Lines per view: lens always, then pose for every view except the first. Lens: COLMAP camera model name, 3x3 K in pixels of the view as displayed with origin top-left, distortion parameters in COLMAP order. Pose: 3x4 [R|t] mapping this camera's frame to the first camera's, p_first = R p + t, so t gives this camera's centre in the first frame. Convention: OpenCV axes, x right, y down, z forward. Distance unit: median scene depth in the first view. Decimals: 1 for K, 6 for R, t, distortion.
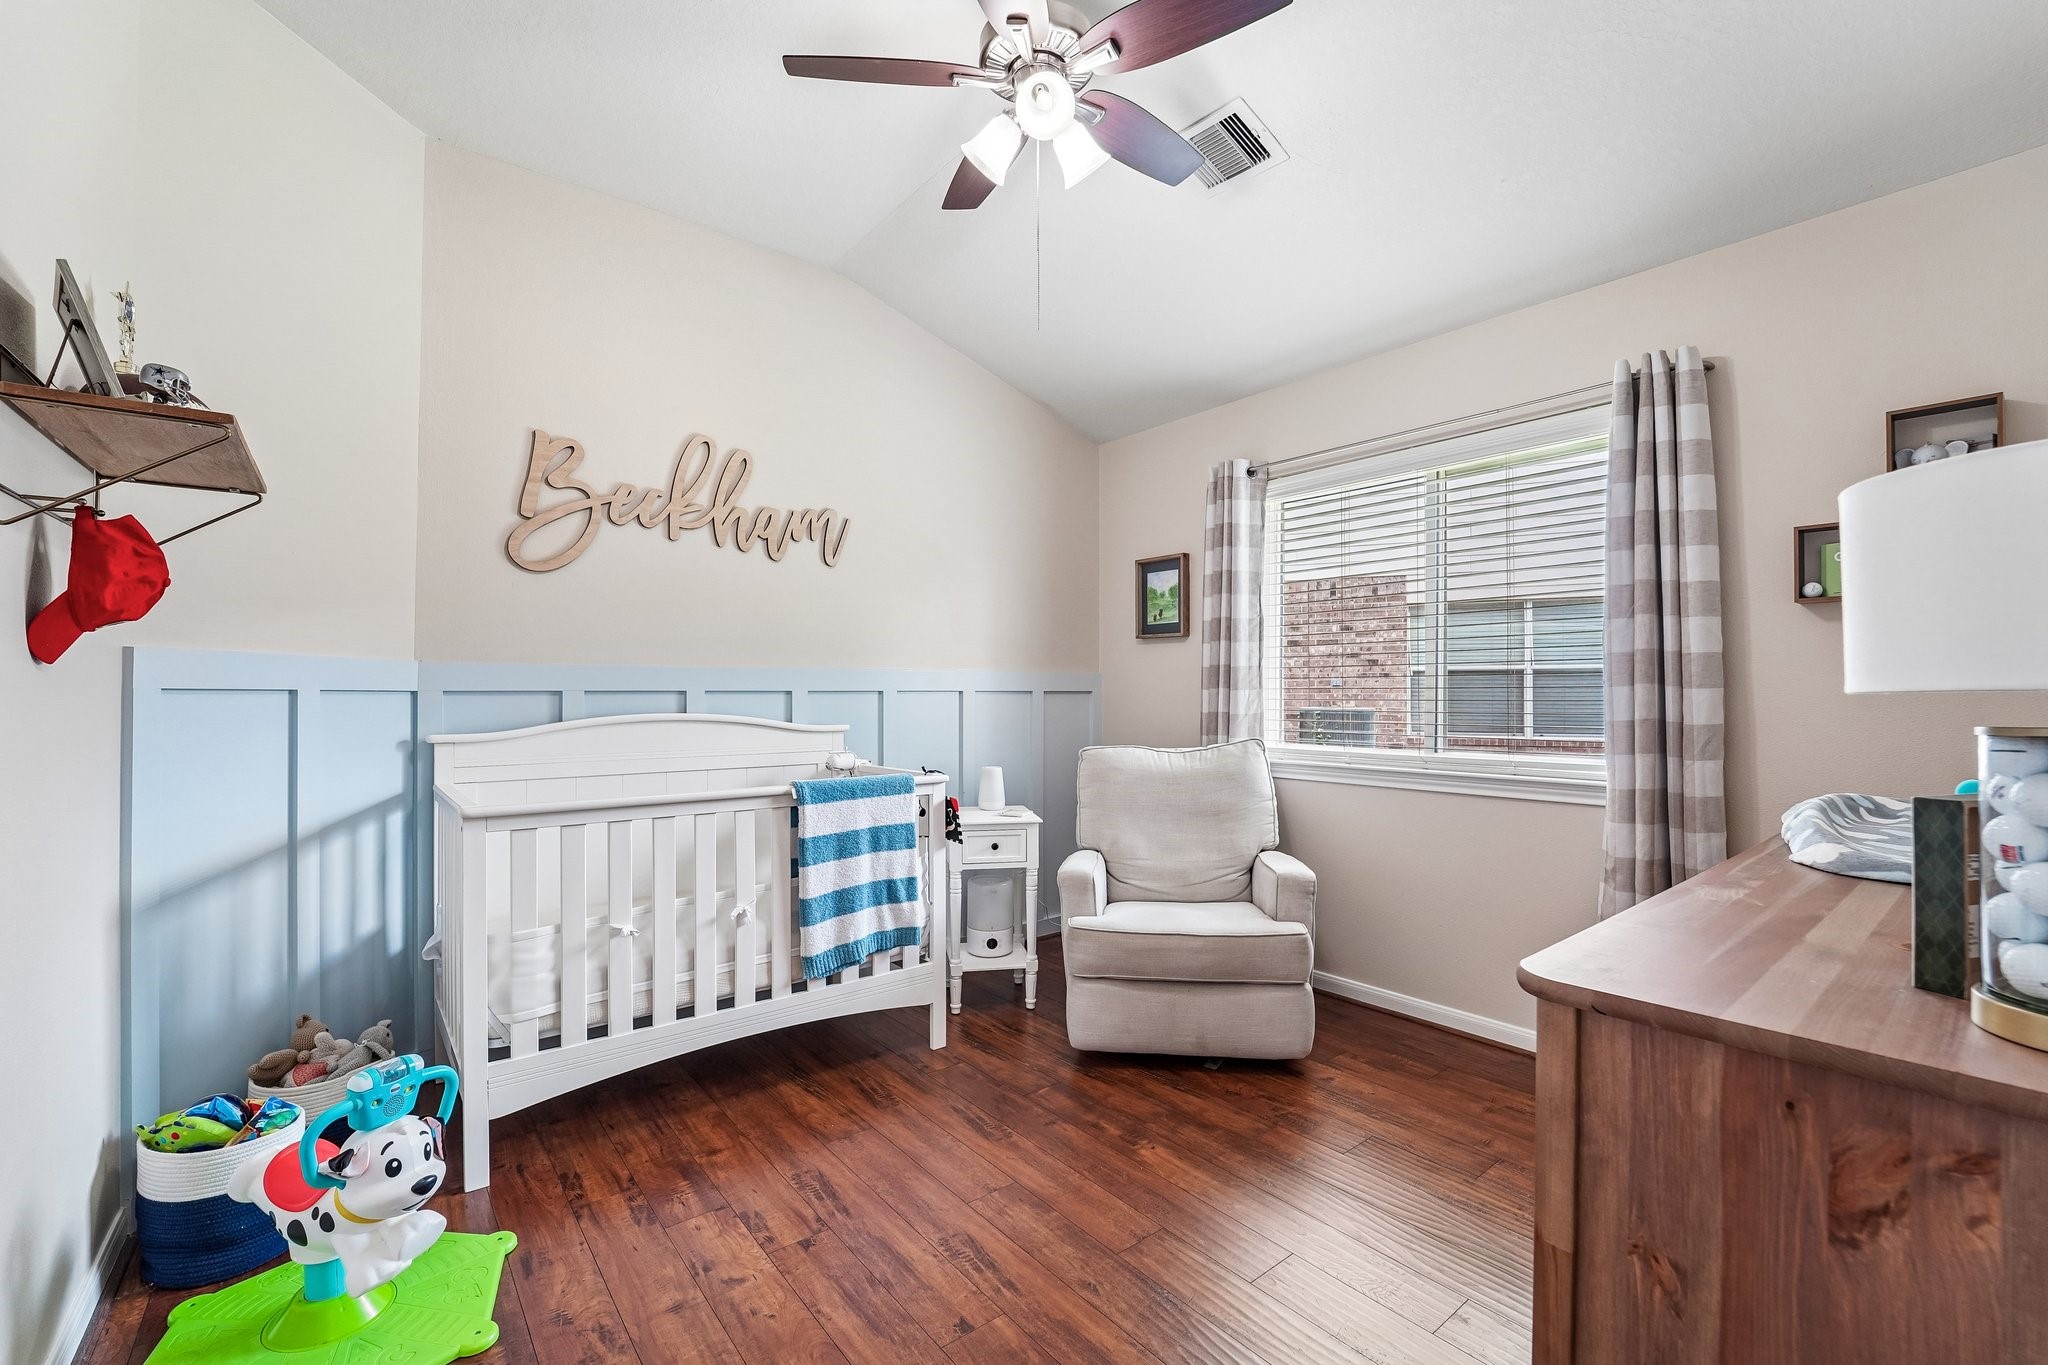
lens RADIAL K [[856.6, 0, 1019.0], [0, 856.6, 677.7], [0, 0, 1]] dist [-0.023068, -0.001083]
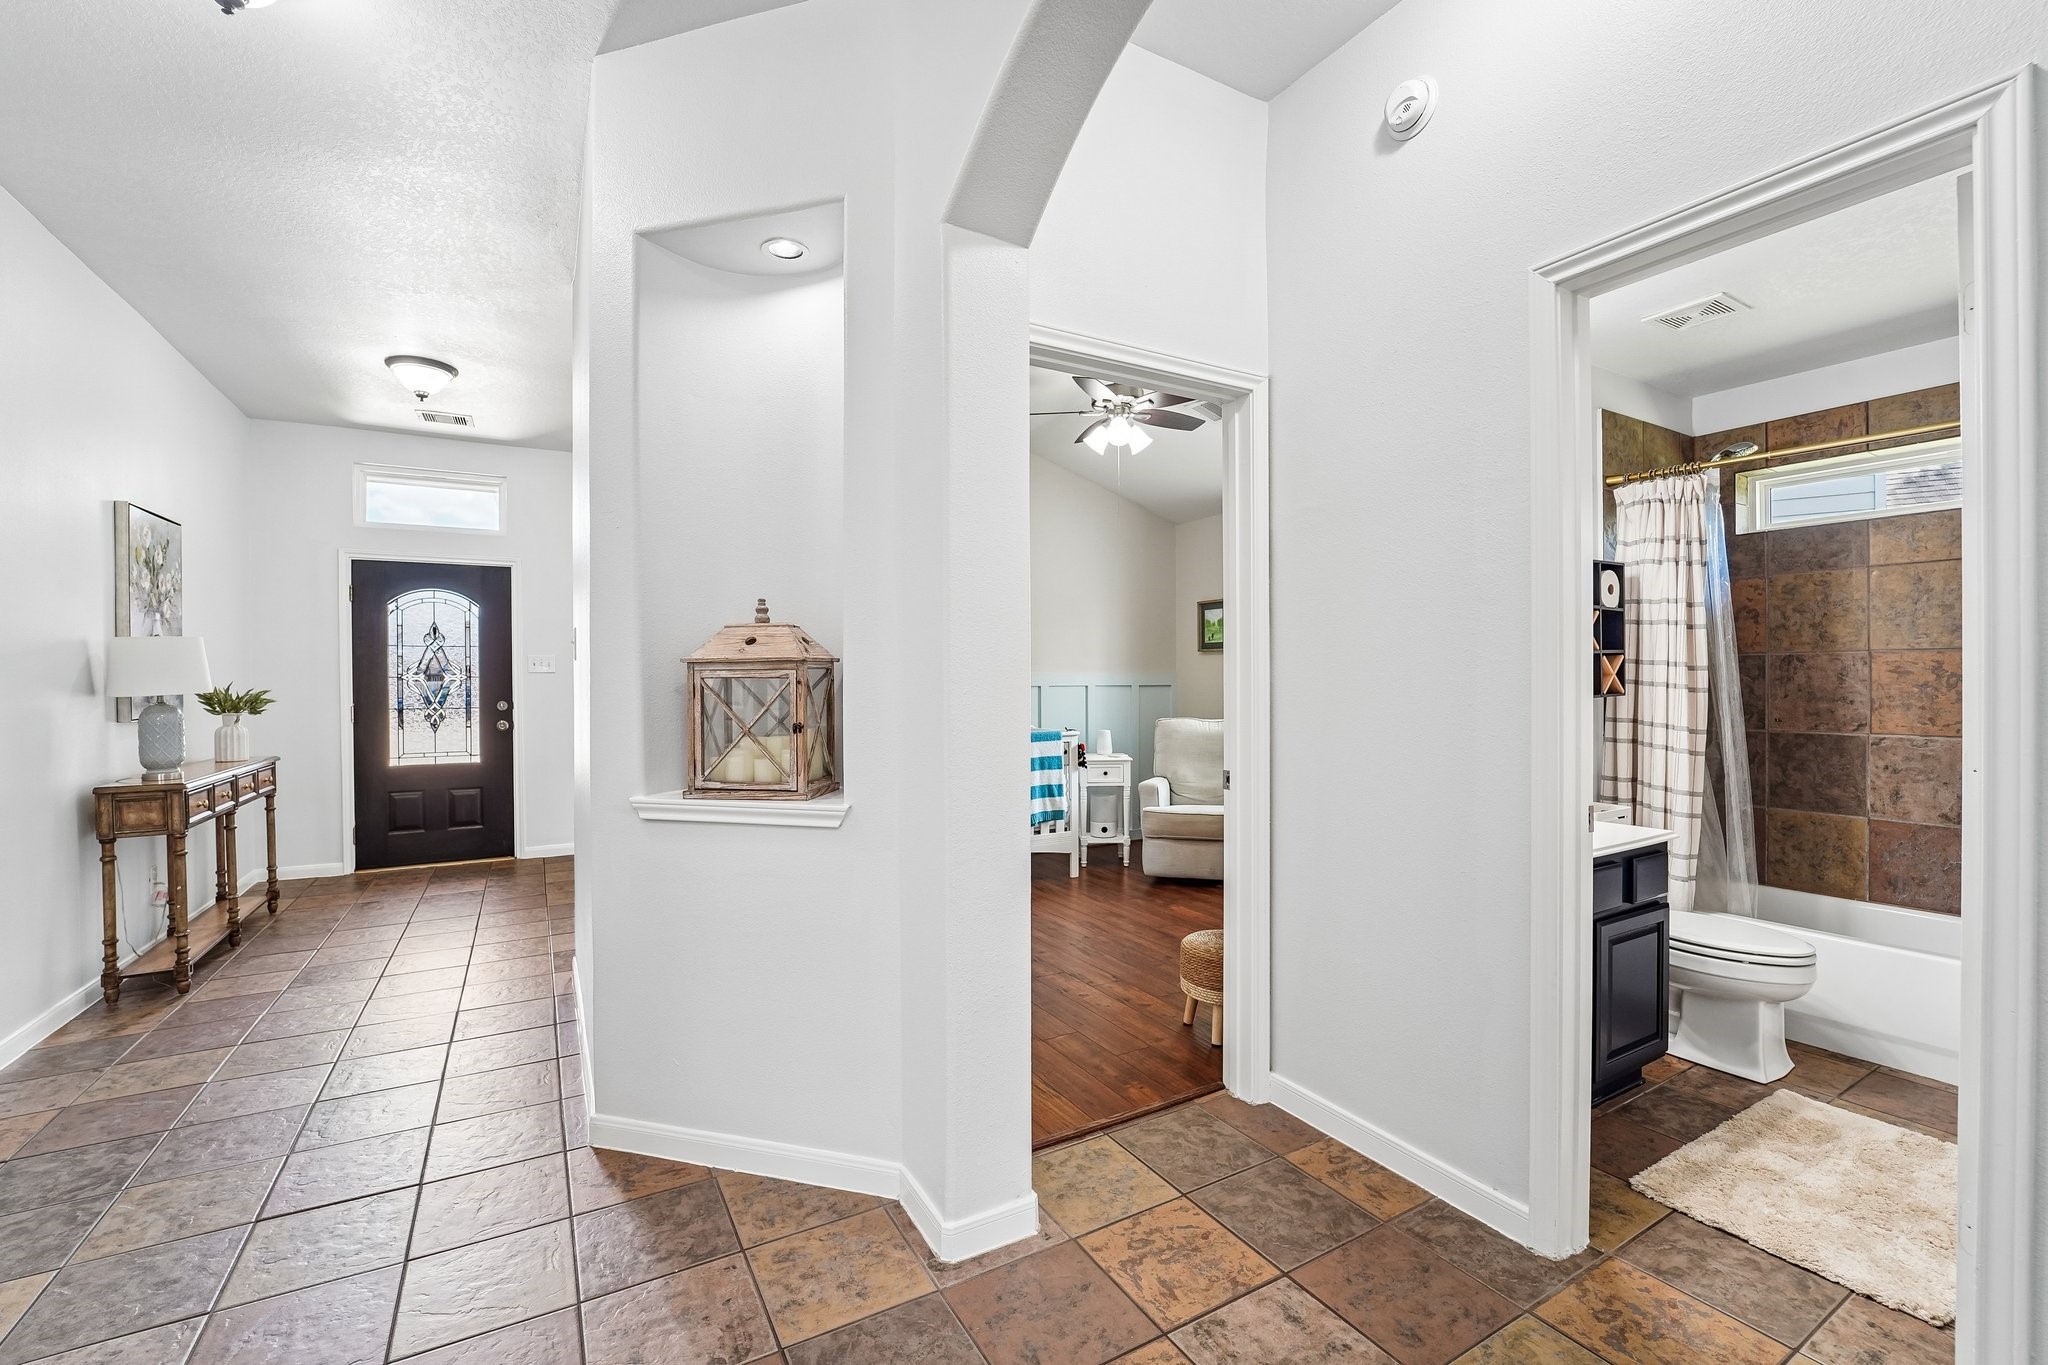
lens RADIAL K [[856.6, 0, 1025.0], [0, 856.6, 681.0], [0, 0, 1]] dist [-0.023068, -0.001083]
pose [[0.989829, -0.002246, -0.142247, 0.067413], [0.004733, 0.999842, 0.017153, -0.029814], [0.142186, -0.017651, 0.989683, -0.885062]]
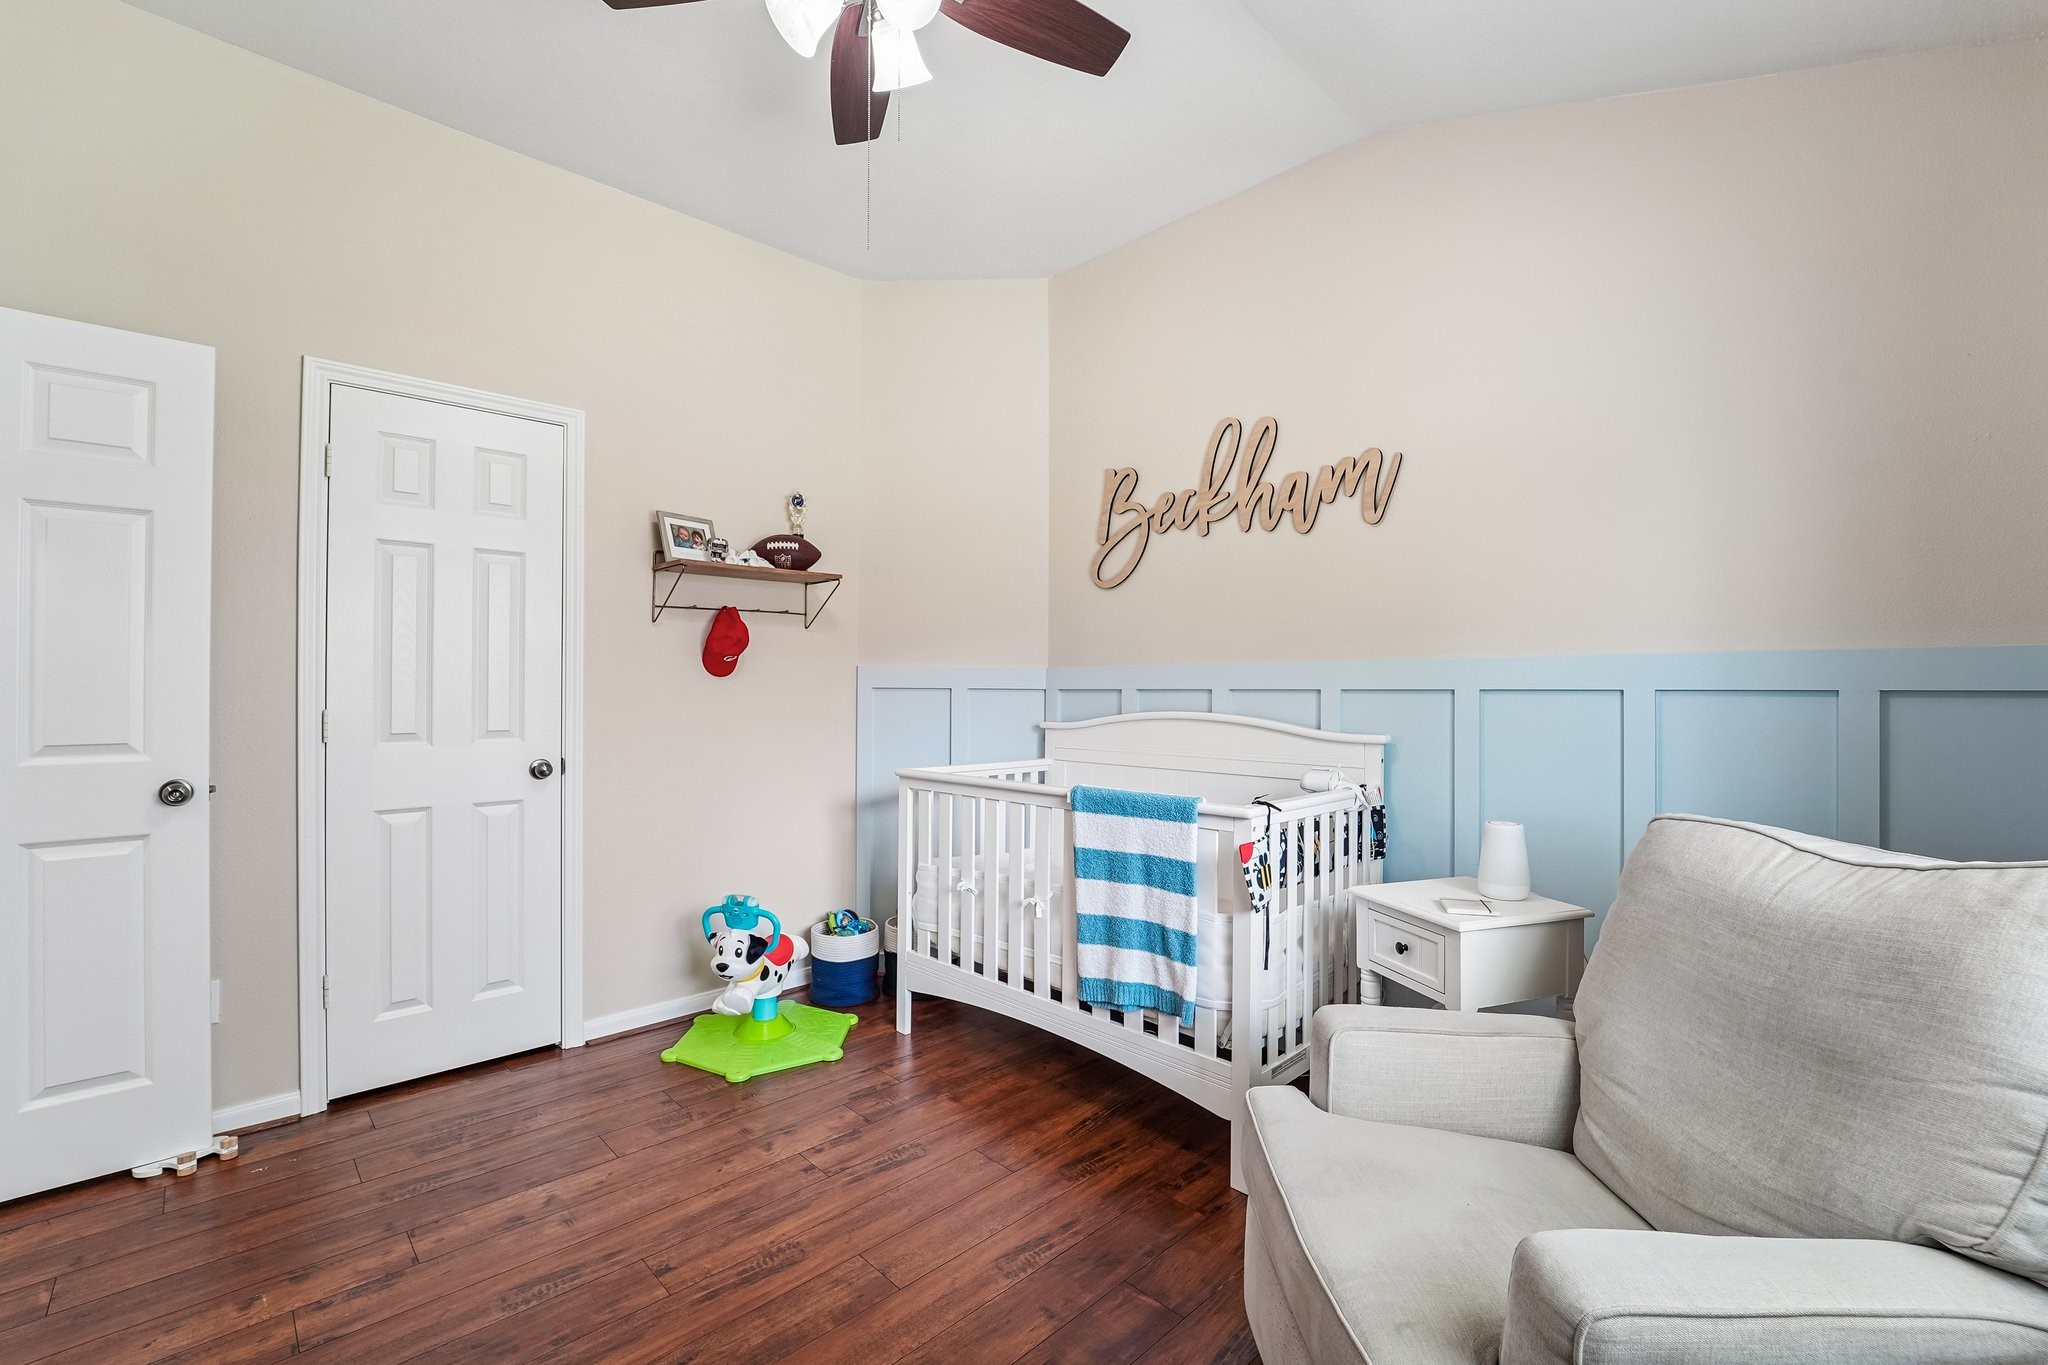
lens RADIAL K [[856.6, 0, 1035.3], [0, 856.6, 677.6], [0, 0, 1]] dist [-0.023068, -0.001083]
pose [[0.114562, -0.012456, -0.993338, 0.608728], [0.011200, 0.999874, -0.011247, 0.012272], [0.993353, -0.009837, 0.114687, 0.767806]]
